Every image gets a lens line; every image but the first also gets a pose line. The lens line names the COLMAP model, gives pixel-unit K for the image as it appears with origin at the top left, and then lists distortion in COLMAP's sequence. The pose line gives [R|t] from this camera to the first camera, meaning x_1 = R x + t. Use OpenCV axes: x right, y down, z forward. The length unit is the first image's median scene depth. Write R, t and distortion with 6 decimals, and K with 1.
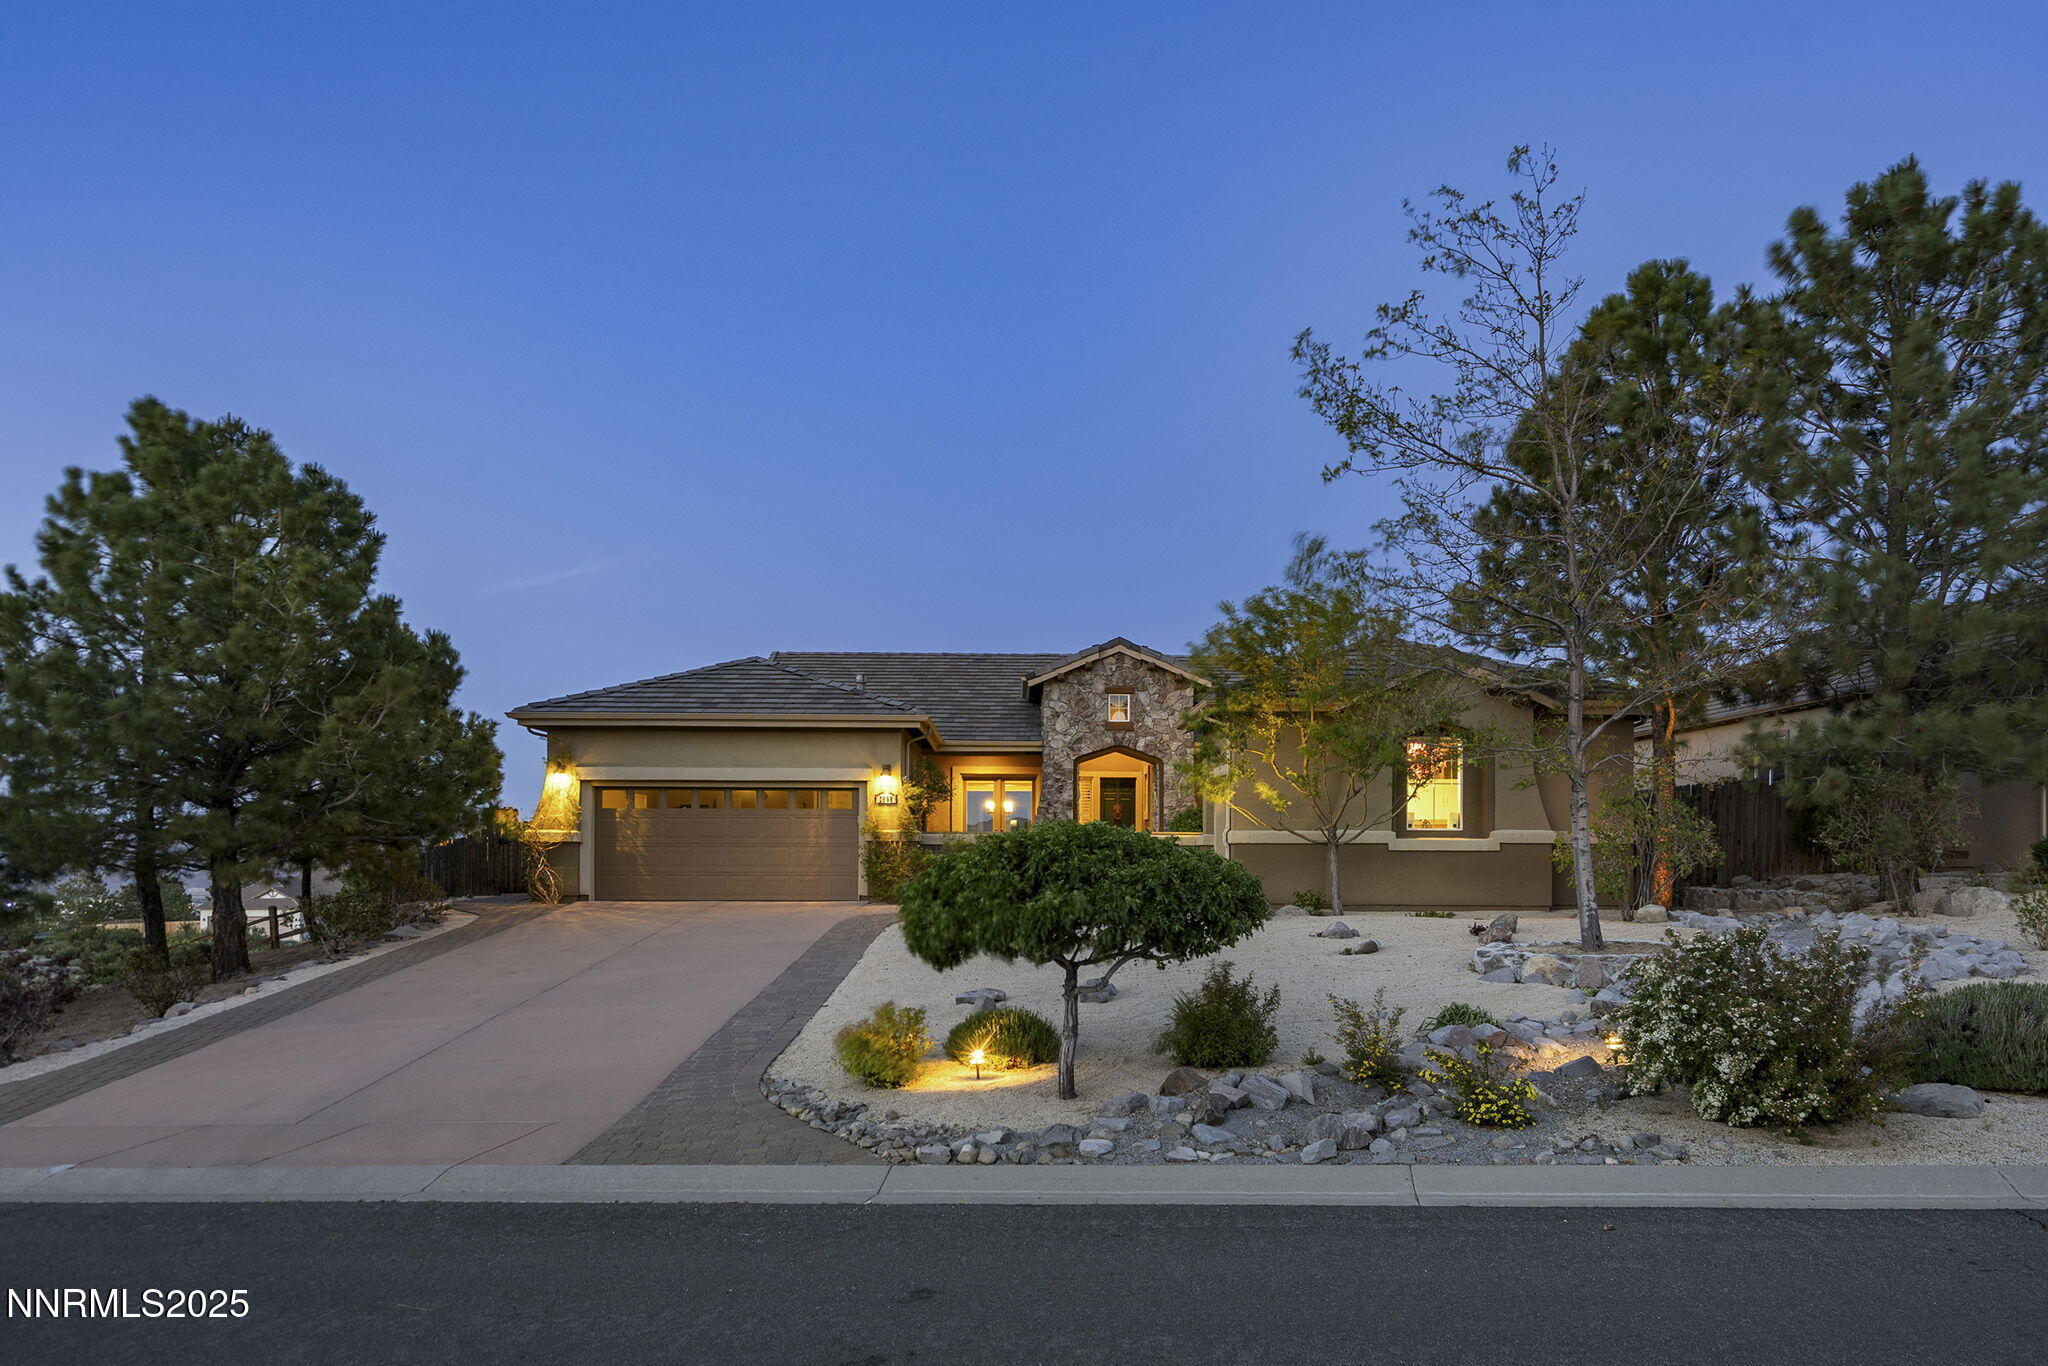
lens RADIAL K [[1385.8, 0, 1109.8], [0, 1385.8, 797.9], [0, 0, 1]] dist [0.009324, -0.008503]
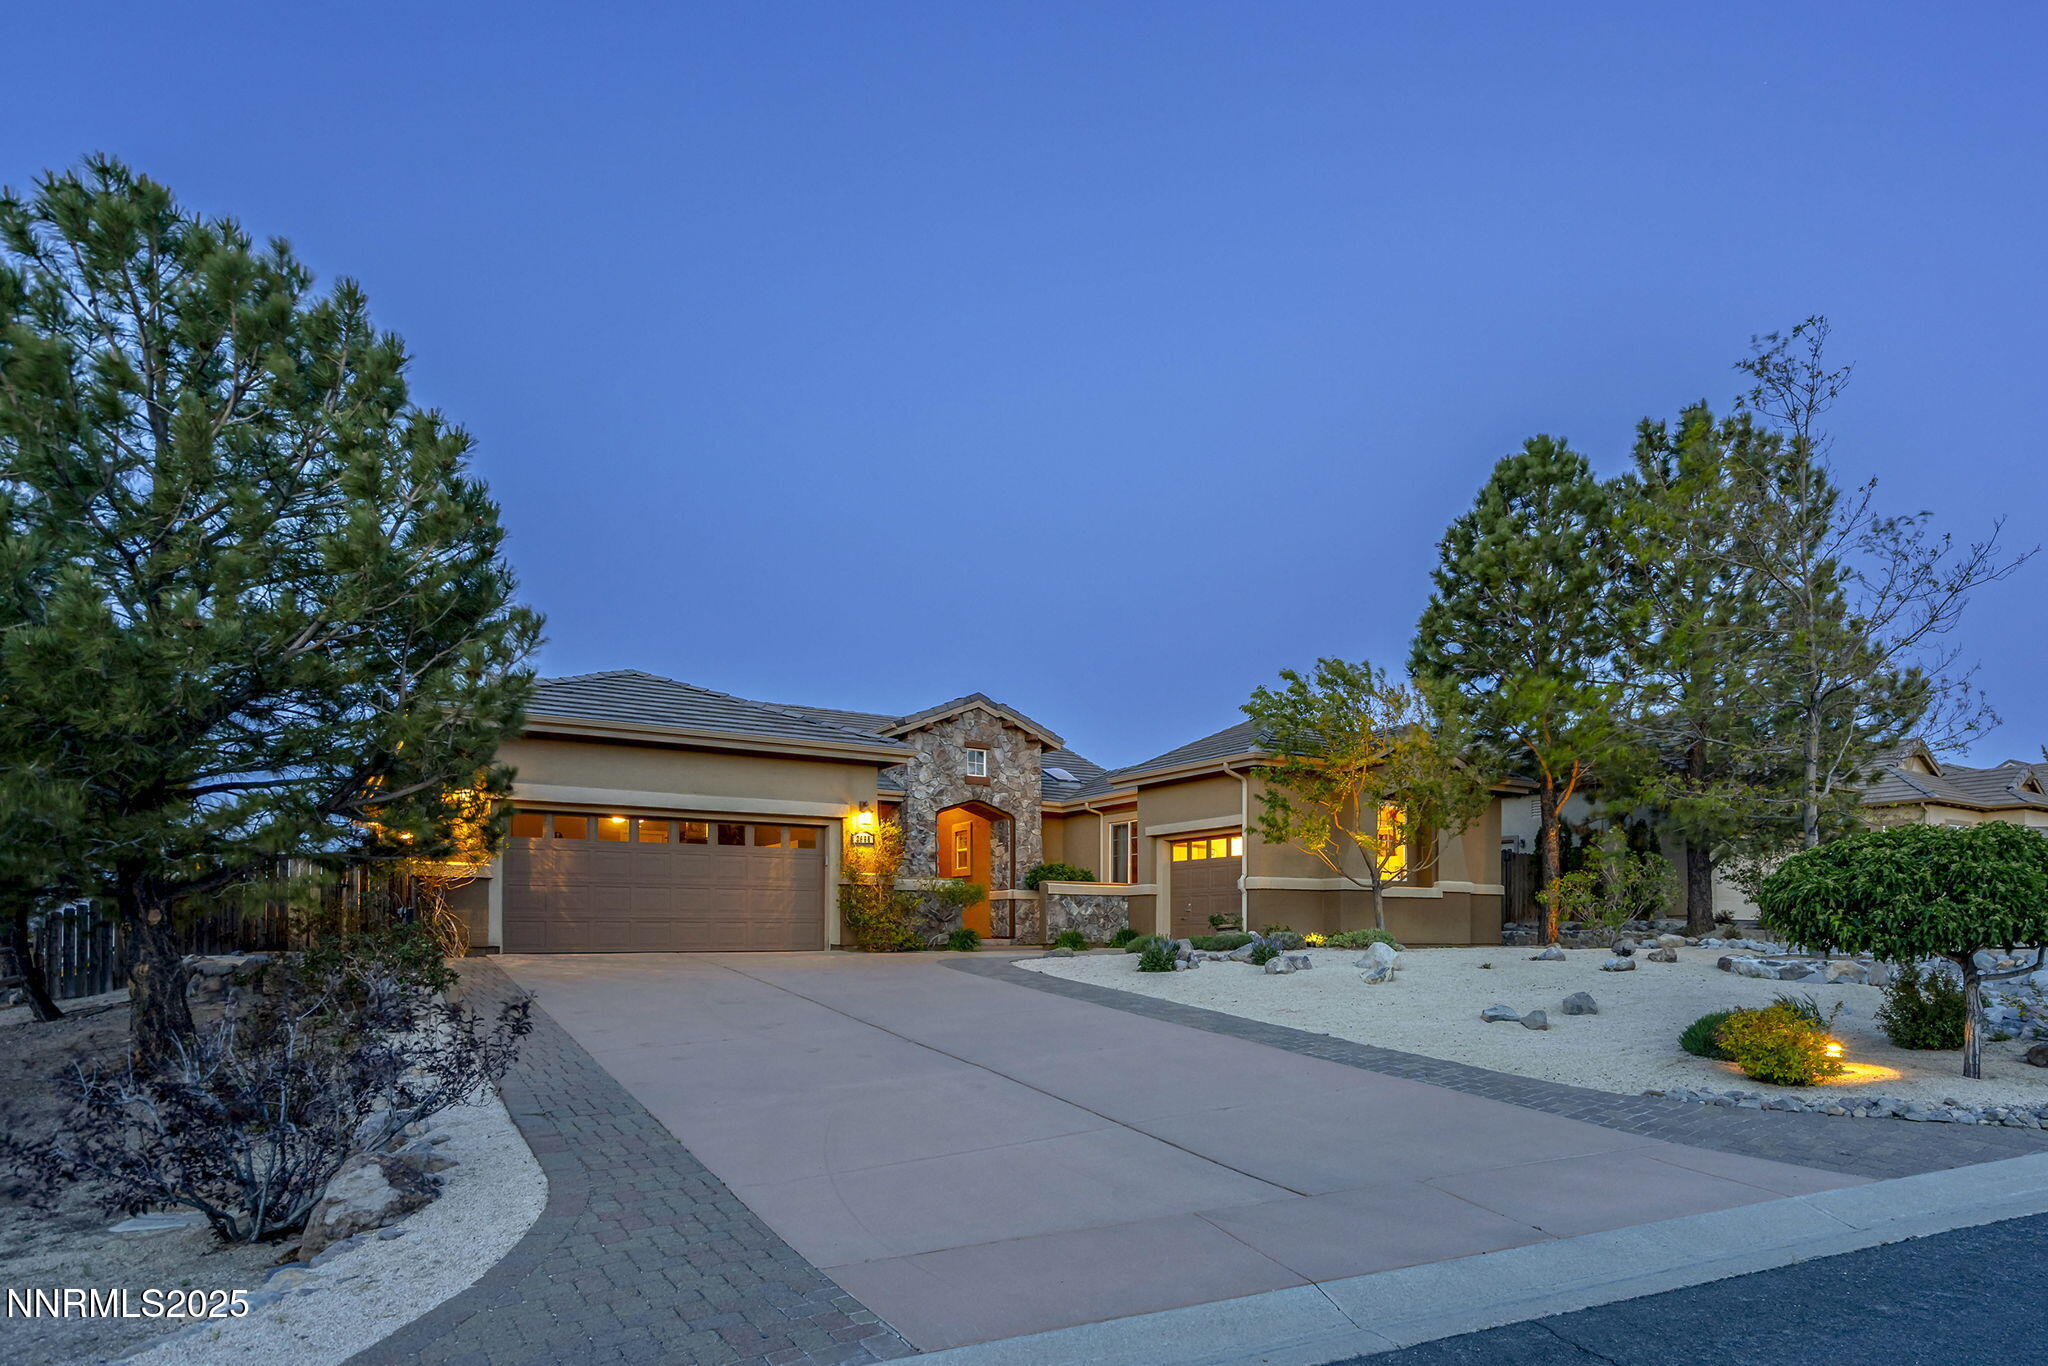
lens RADIAL K [[1198.5, 0, 1178.1], [0, 1198.5, 918.3], [0, 0, 1]] dist [0.004338, 0.001117]
pose [[0.838470, 0.002884, 0.544940, -0.416040], [-0.018919, 0.999537, 0.023819, 0.030202], [-0.544619, -0.030281, 0.838137, 0.215423]]
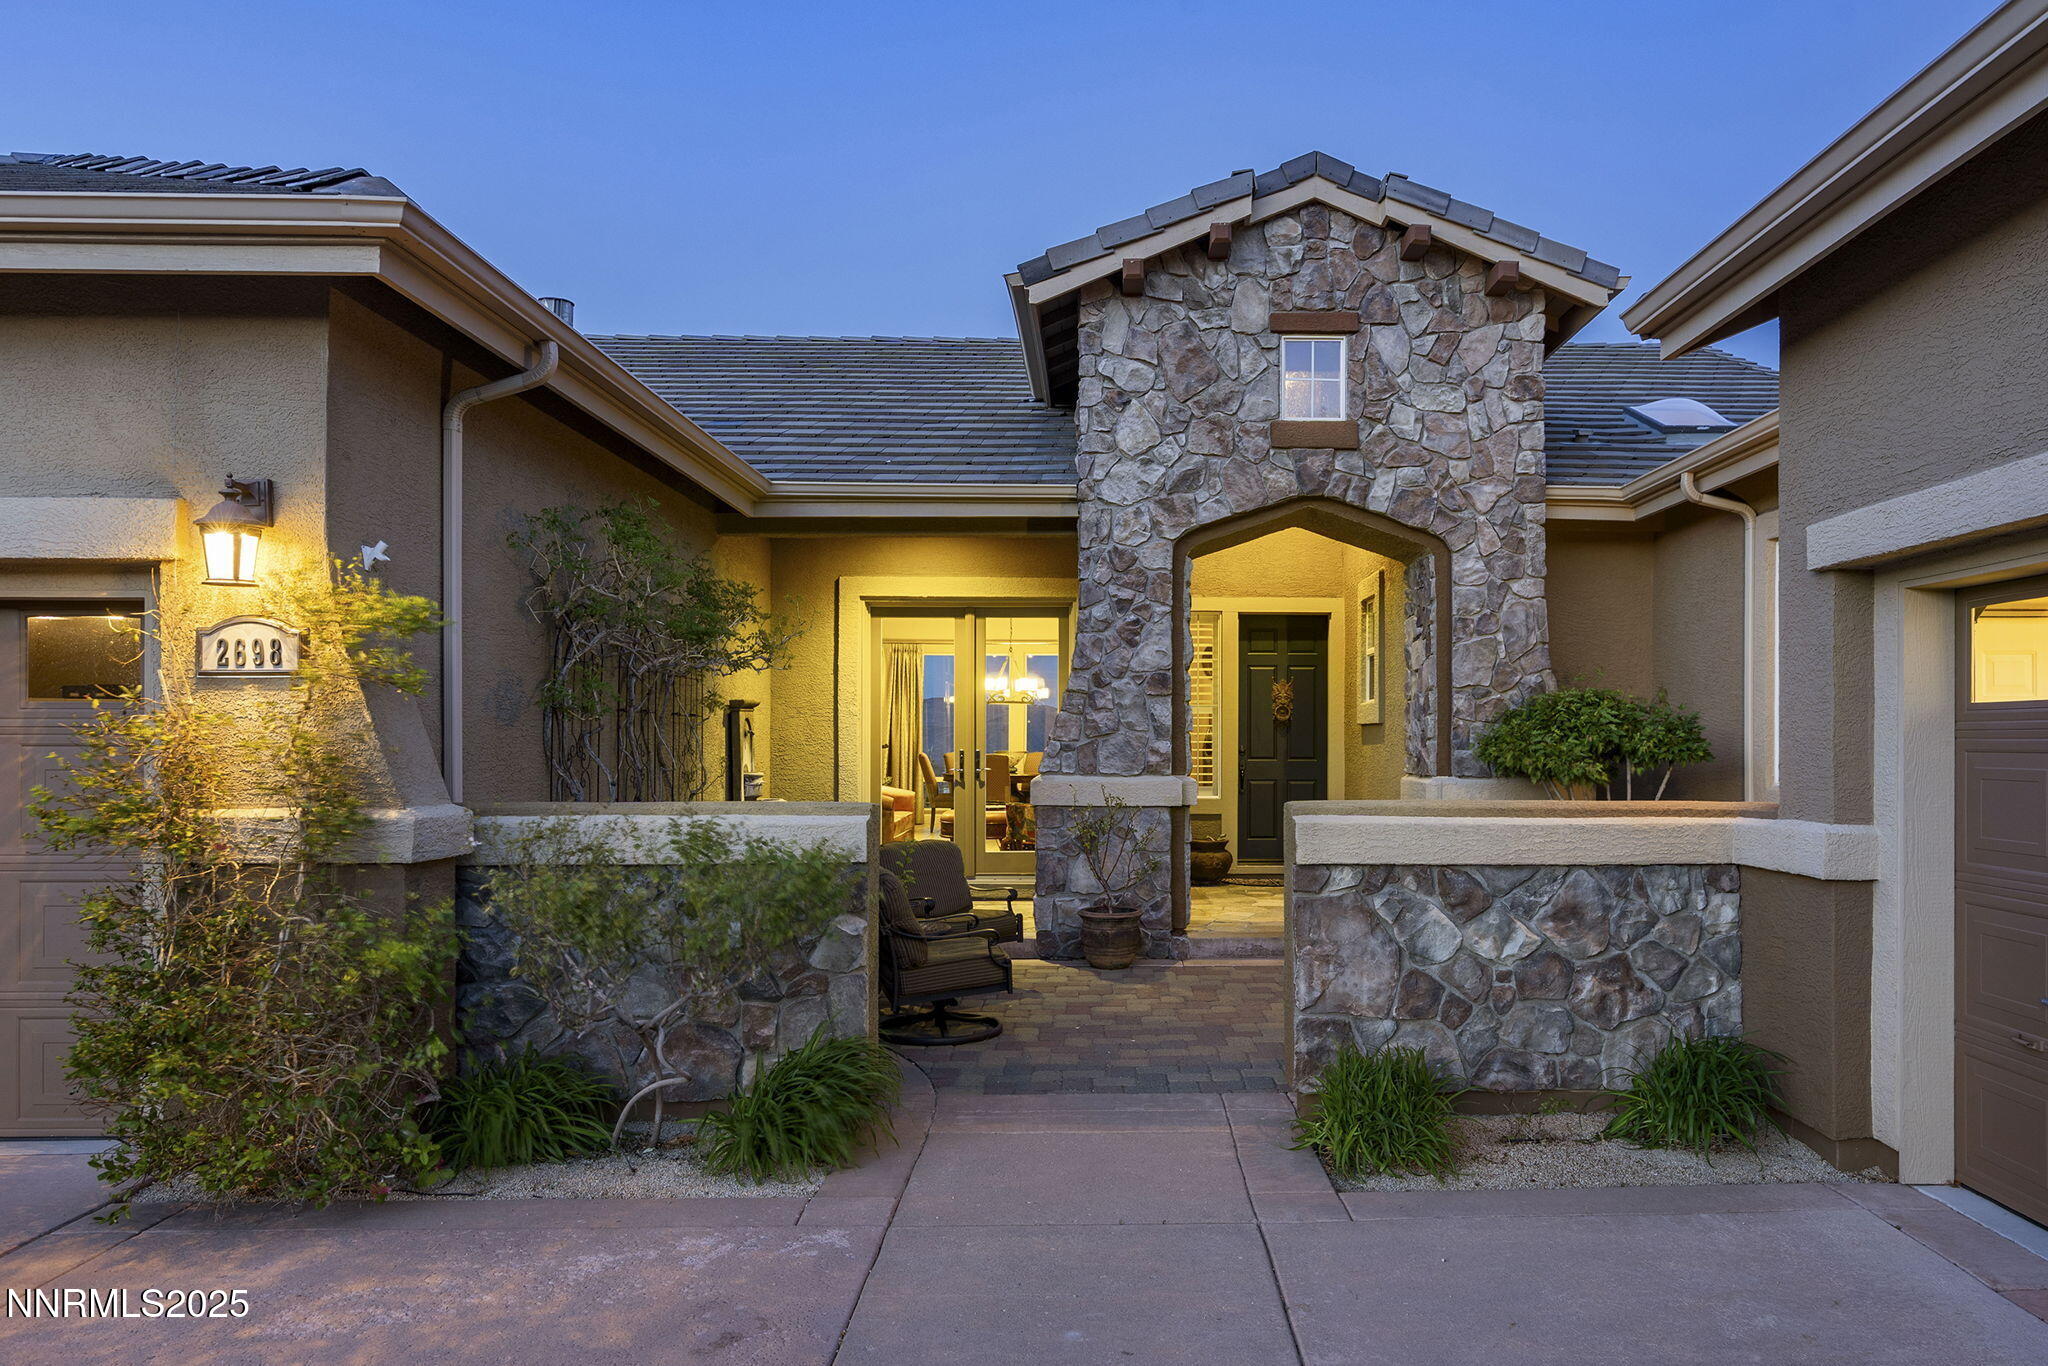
lens RADIAL K [[1444.8, 0, 1152.5], [0, 1444.8, 747.6], [0, 0, 1]] dist [-0.011974, -0.006783]
pose [[0.999356, -0.001540, -0.035863, -0.022468], [0.003317, 0.998768, 0.049522, 0.004486], [0.035743, -0.049609, 0.998129, 0.790210]]
